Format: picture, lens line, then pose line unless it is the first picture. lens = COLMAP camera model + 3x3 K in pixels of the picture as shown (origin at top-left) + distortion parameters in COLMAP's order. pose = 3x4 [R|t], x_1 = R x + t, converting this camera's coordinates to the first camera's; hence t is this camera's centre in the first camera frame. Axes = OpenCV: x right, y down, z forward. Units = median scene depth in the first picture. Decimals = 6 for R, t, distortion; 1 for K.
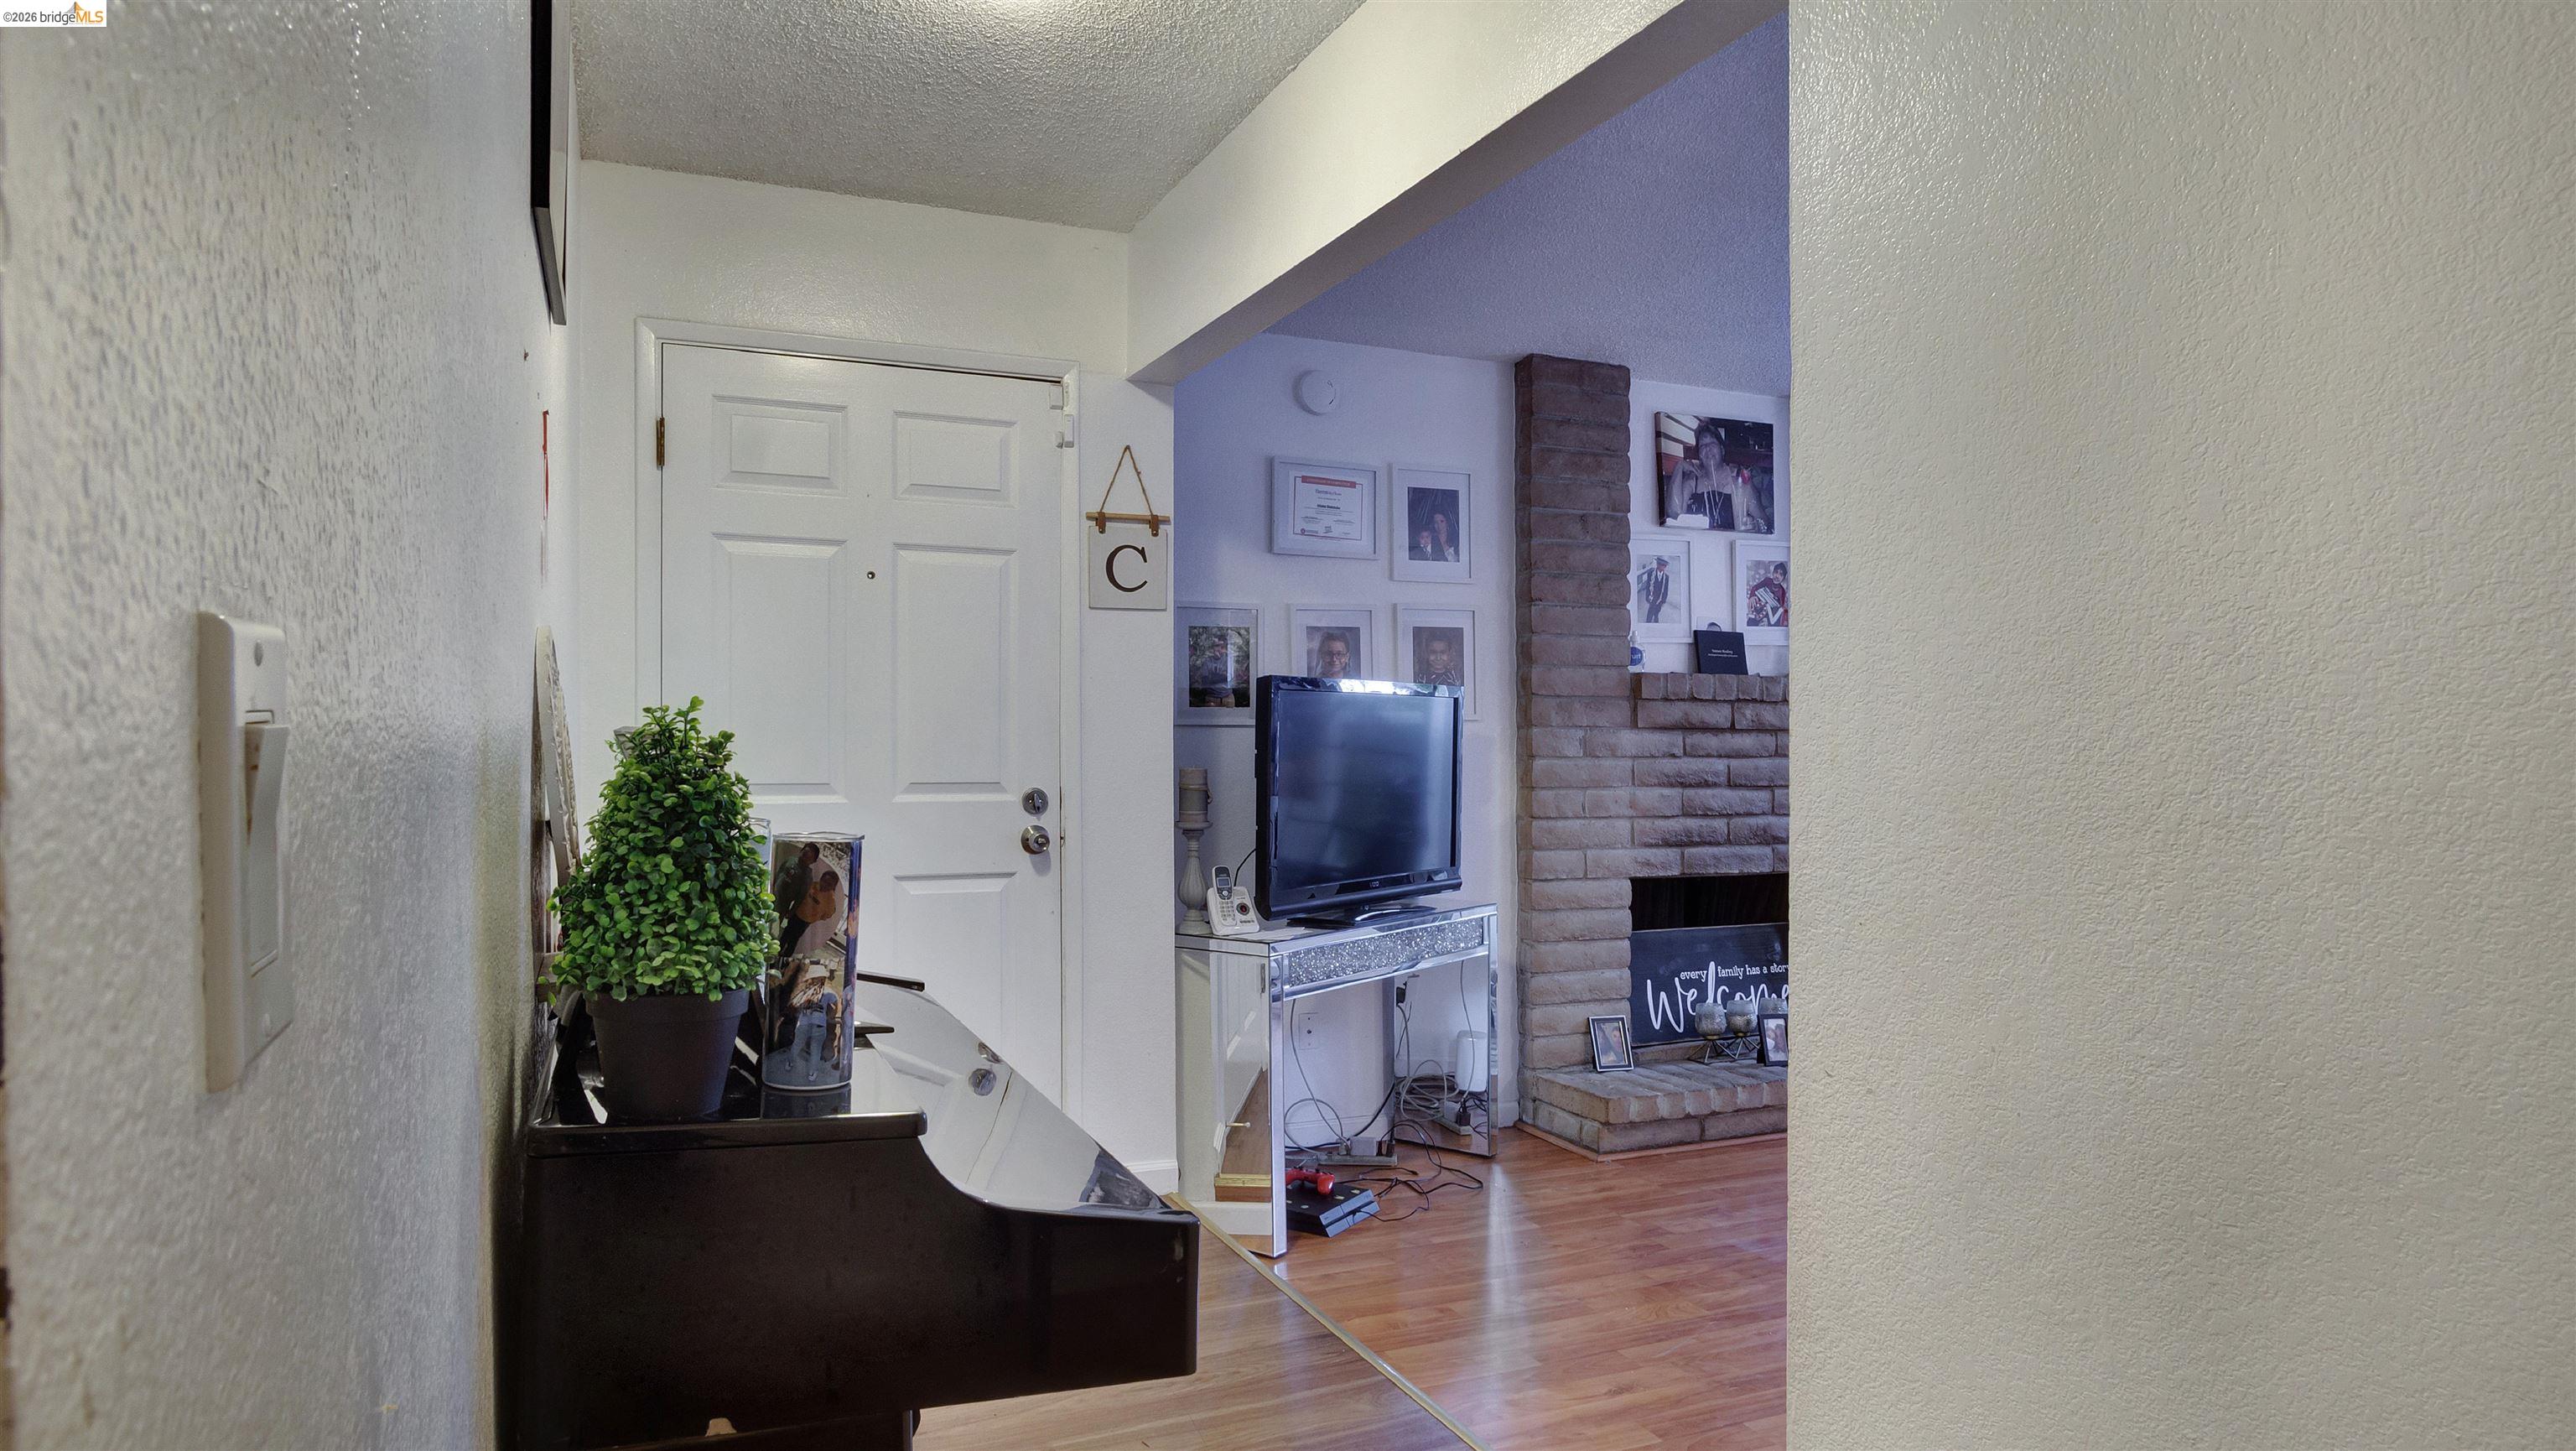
lens RADIAL K [[1518.1, 0, 1289.6], [0, 1518.1, 762.7], [0, 0, 1]] dist [-0.031660, -0.000050]
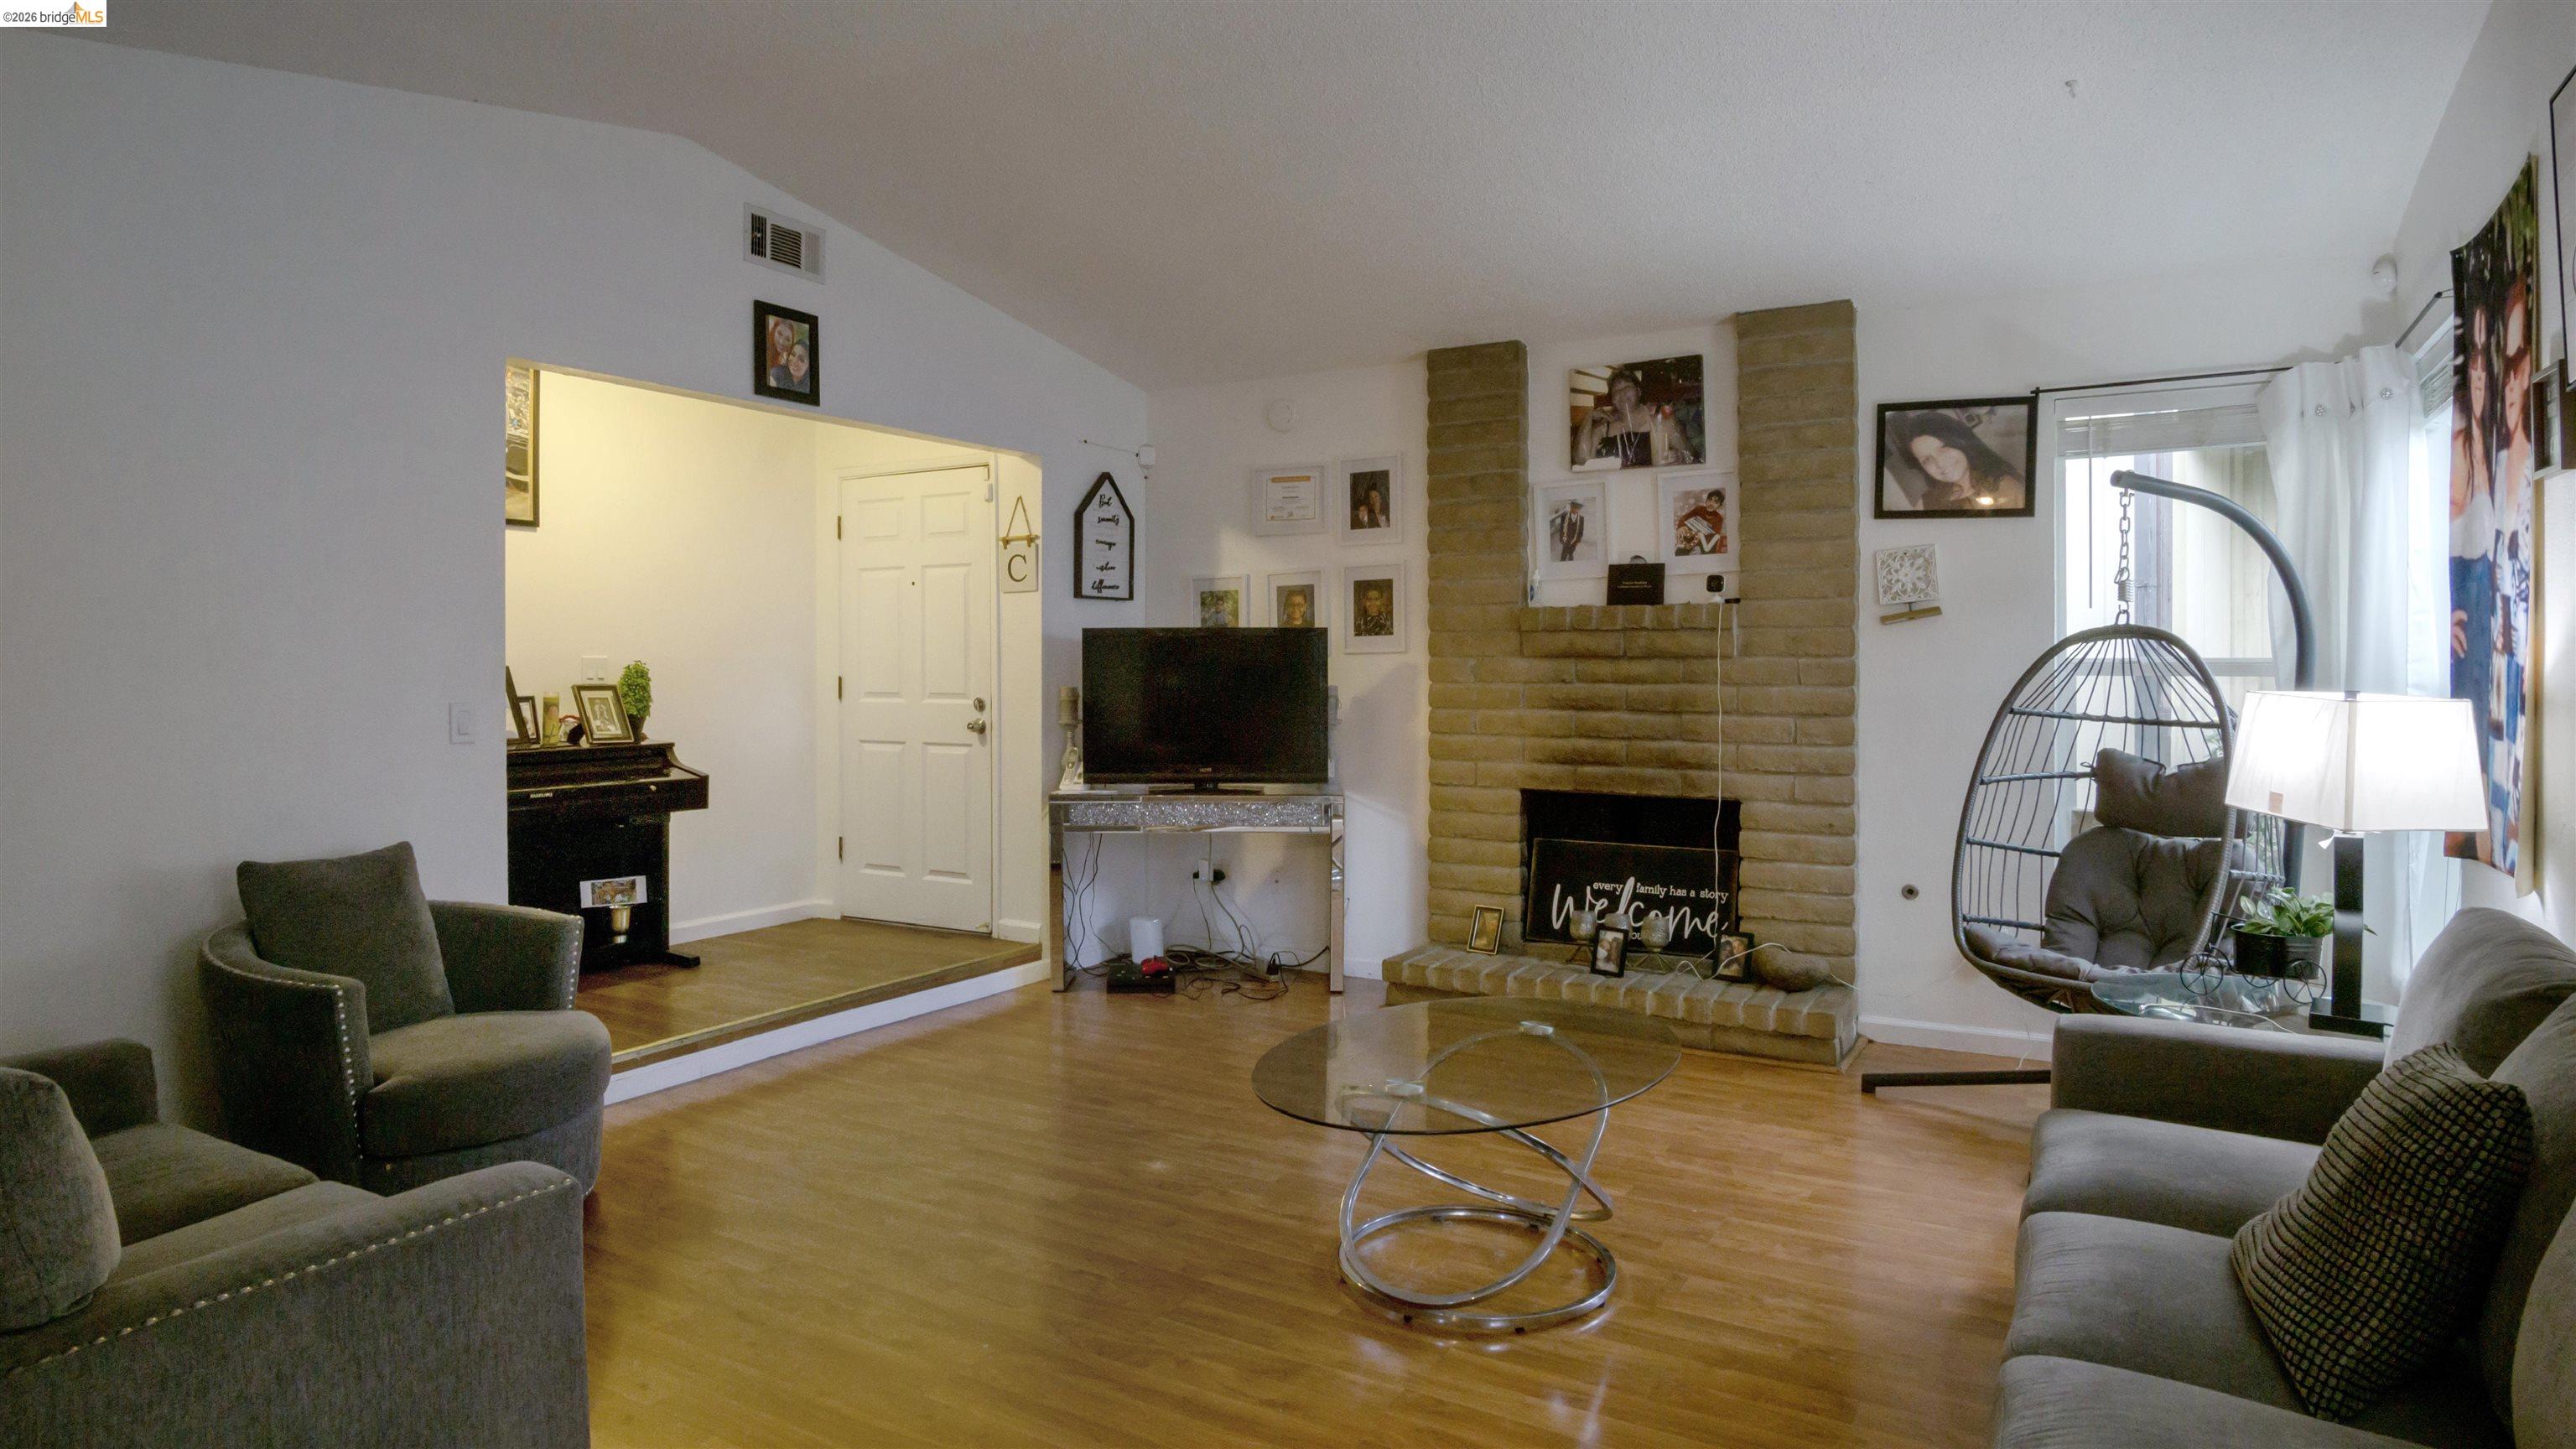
lens RADIAL K [[1487.7, 0, 1289.1], [0, 1487.7, 664.6], [0, 0, 1]] dist [0.000846, 0.000021]
pose [[0.564774, -0.004513, -0.825233, 1.016957], [-0.009084, 0.999890, -0.011686, -0.002308], [0.825195, 0.014096, 0.564672, 0.219660]]
